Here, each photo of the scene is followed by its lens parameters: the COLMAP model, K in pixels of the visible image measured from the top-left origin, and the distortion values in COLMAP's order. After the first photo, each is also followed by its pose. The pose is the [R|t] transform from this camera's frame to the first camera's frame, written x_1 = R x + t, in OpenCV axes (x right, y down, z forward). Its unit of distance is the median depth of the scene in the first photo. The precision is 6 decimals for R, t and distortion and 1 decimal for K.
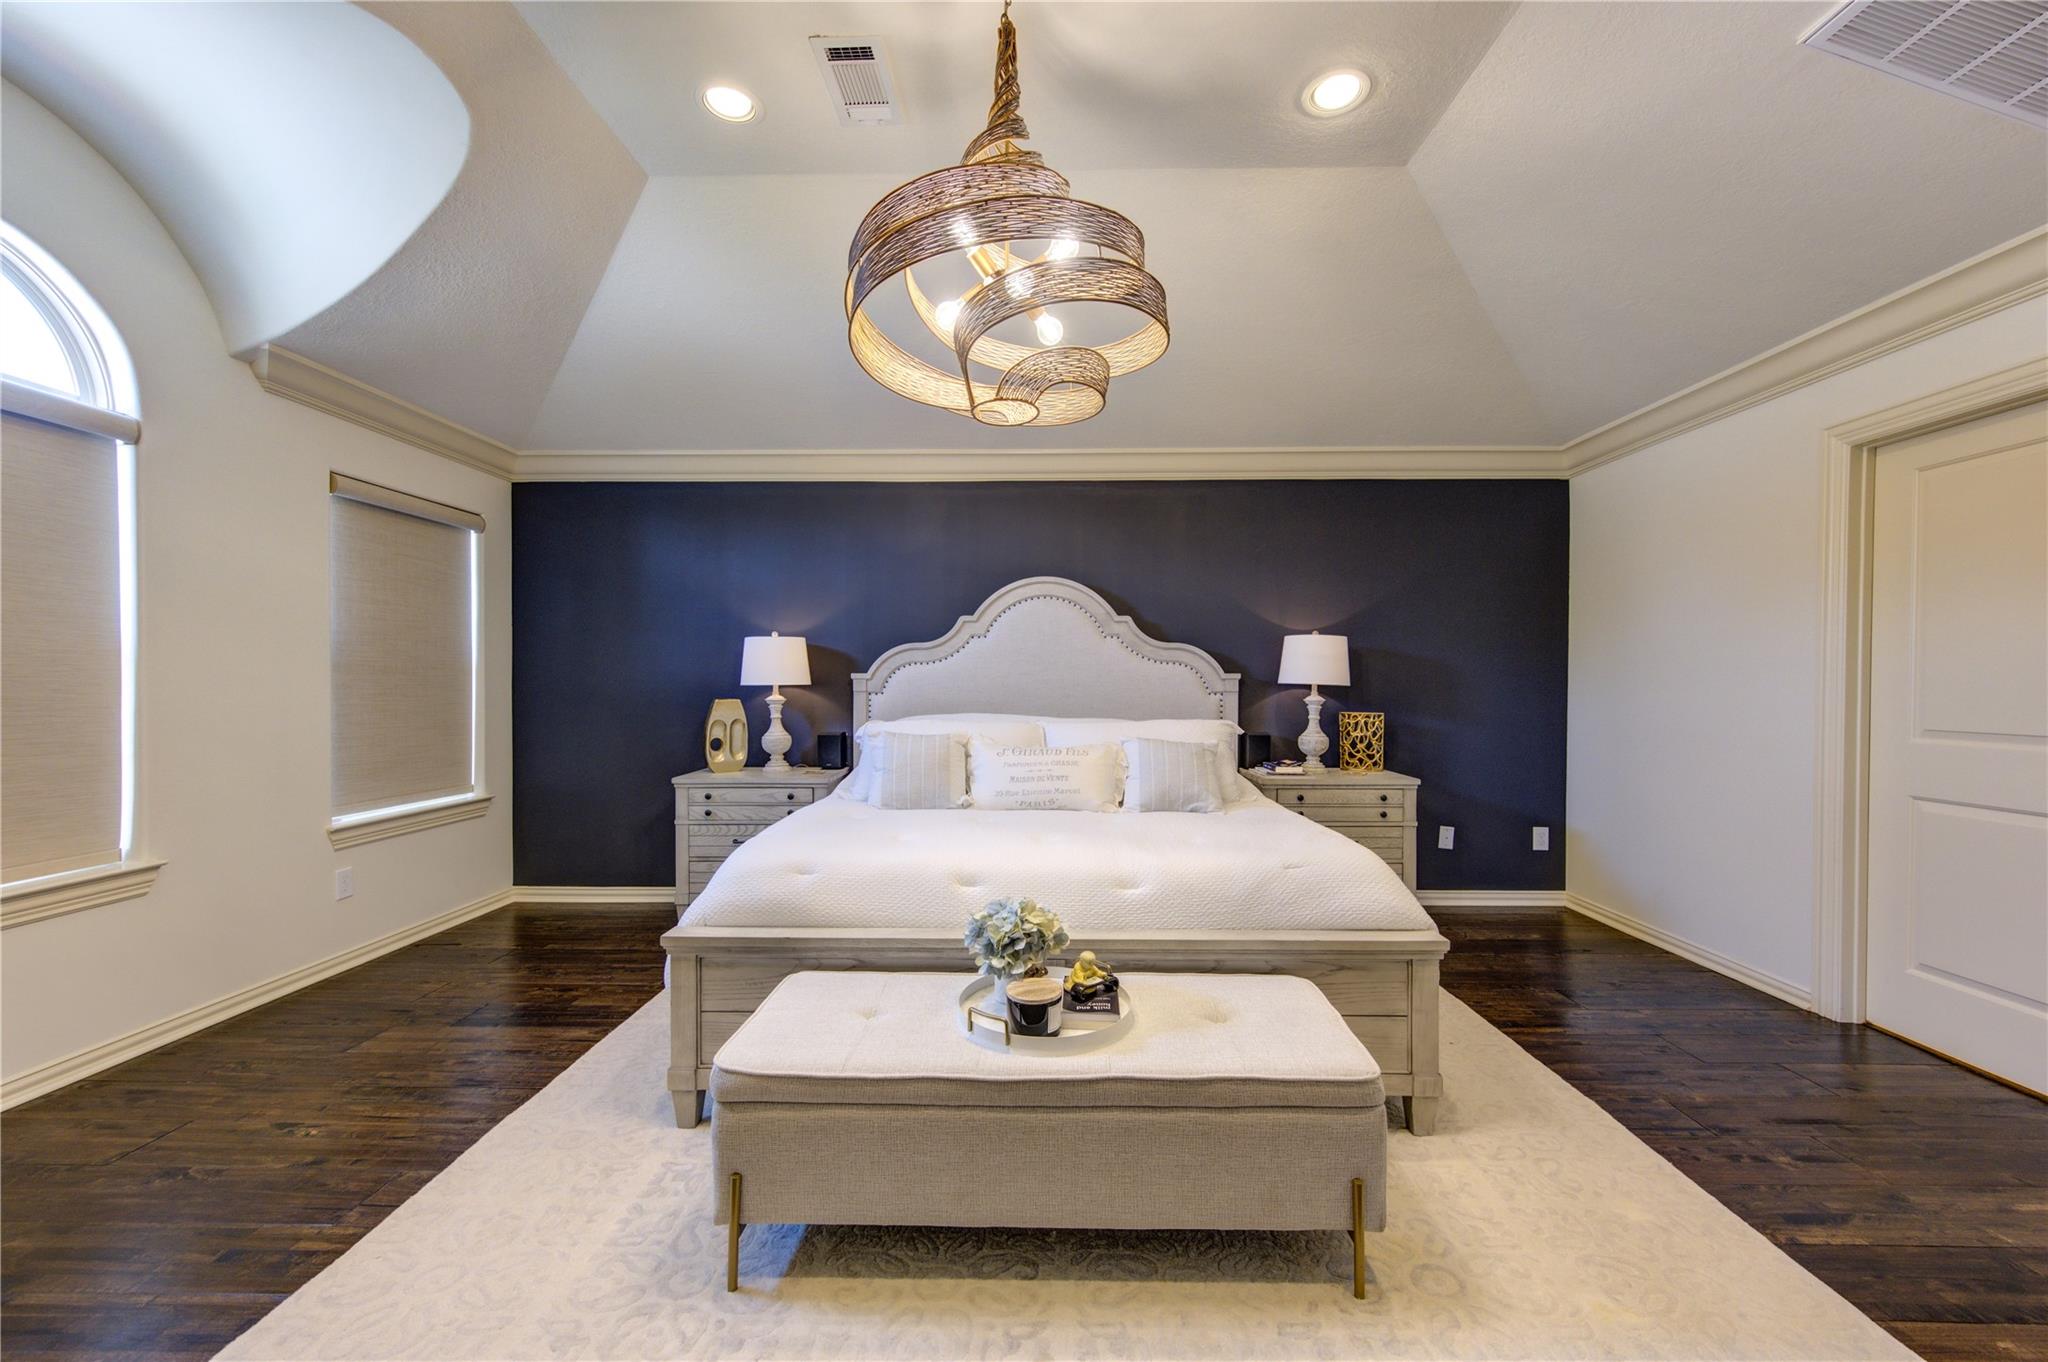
lens RADIAL K [[788.1, 0, 1024.1], [0, 788.1, 689.3], [0, 0, 1]] dist [-0.000266, -0.000249]
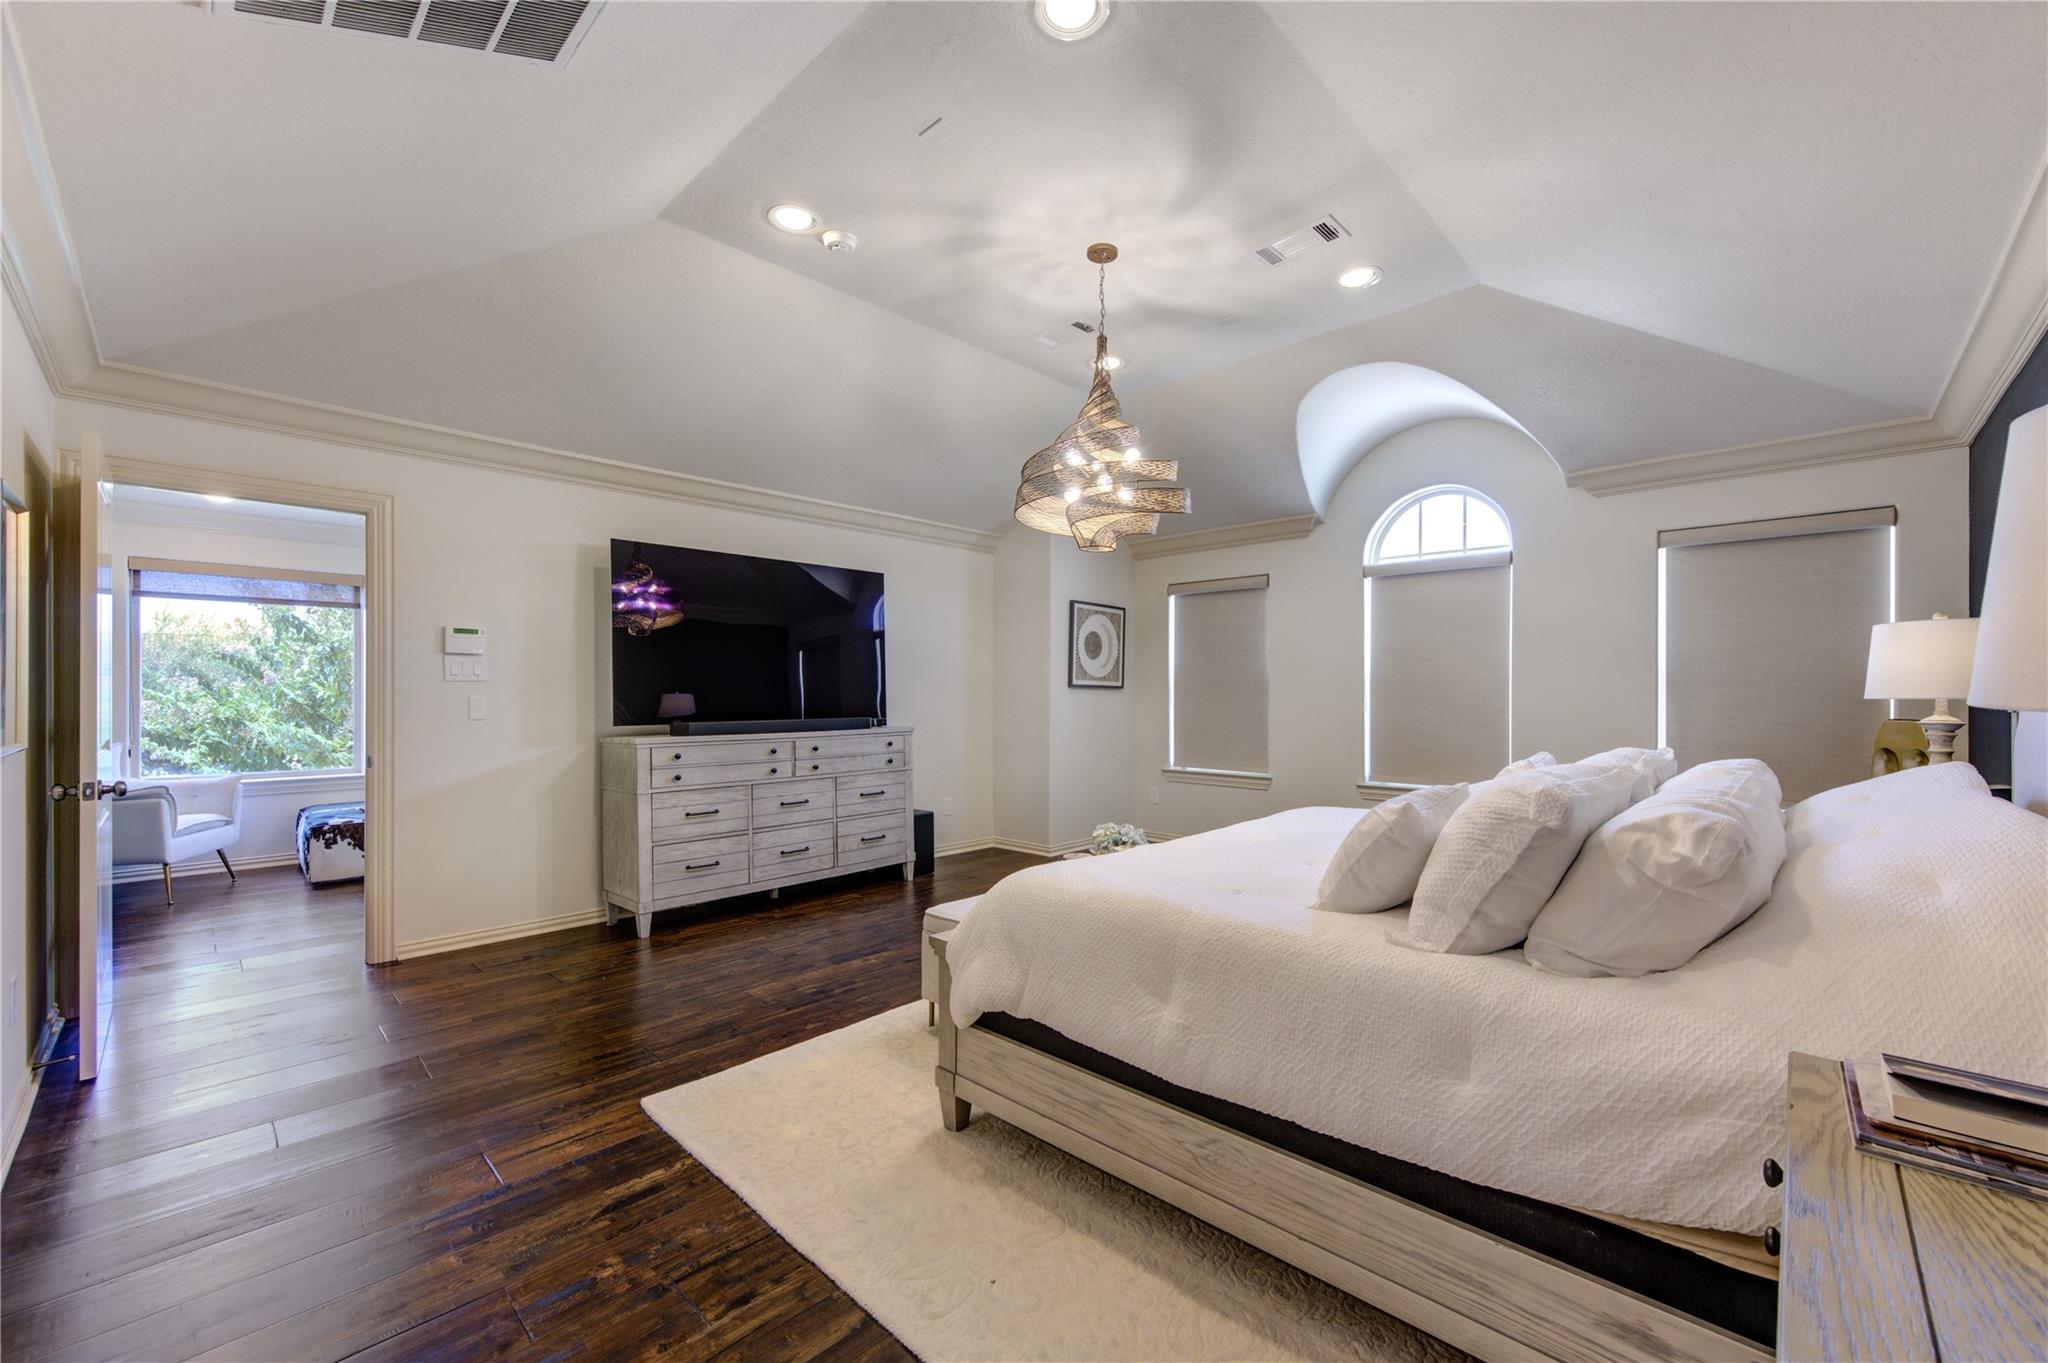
lens RADIAL K [[824.3, 0, 1074.0], [0, 824.3, 697.7], [0, 0, 1]] dist [0.001945, -0.000192]
pose [[-0.644789, 0.002698, -0.764356, 0.626031], [-0.007569, 0.999922, 0.009914, -0.008225], [0.764323, 0.012178, -0.644718, 0.921368]]
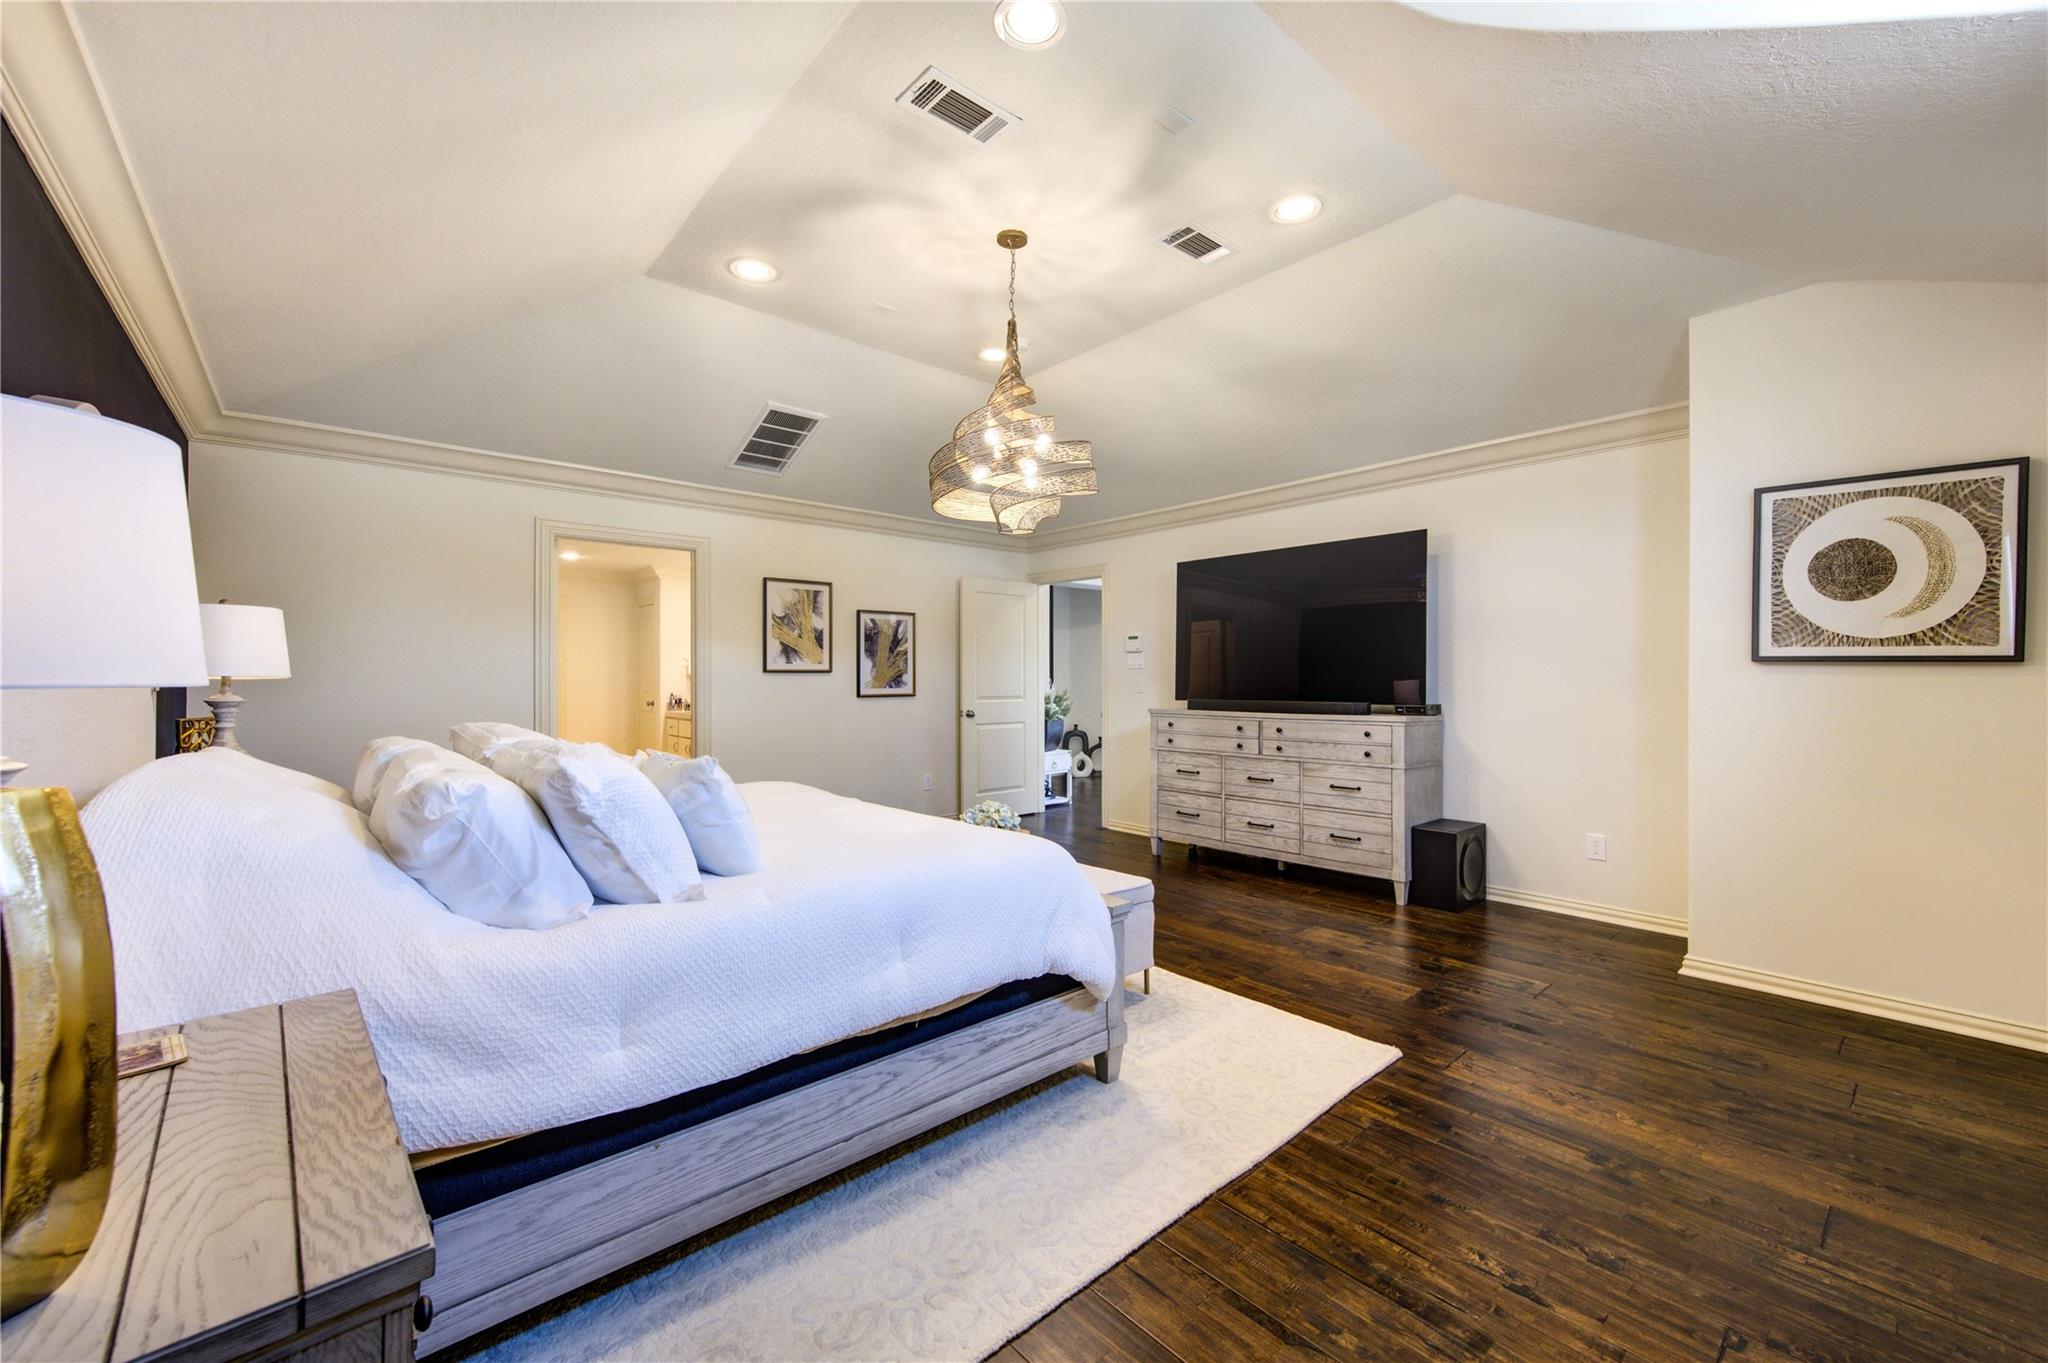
lens RADIAL K [[824.7, 0, 1014.0], [0, 824.7, 677.8], [0, 0, 1]] dist [0.000630, 0.000105]
pose [[-0.659390, -0.000612, 0.751801, -0.620341], [0.006734, 0.999955, 0.006721, -0.007756], [-0.751771, 0.009494, -0.659356, 0.956962]]
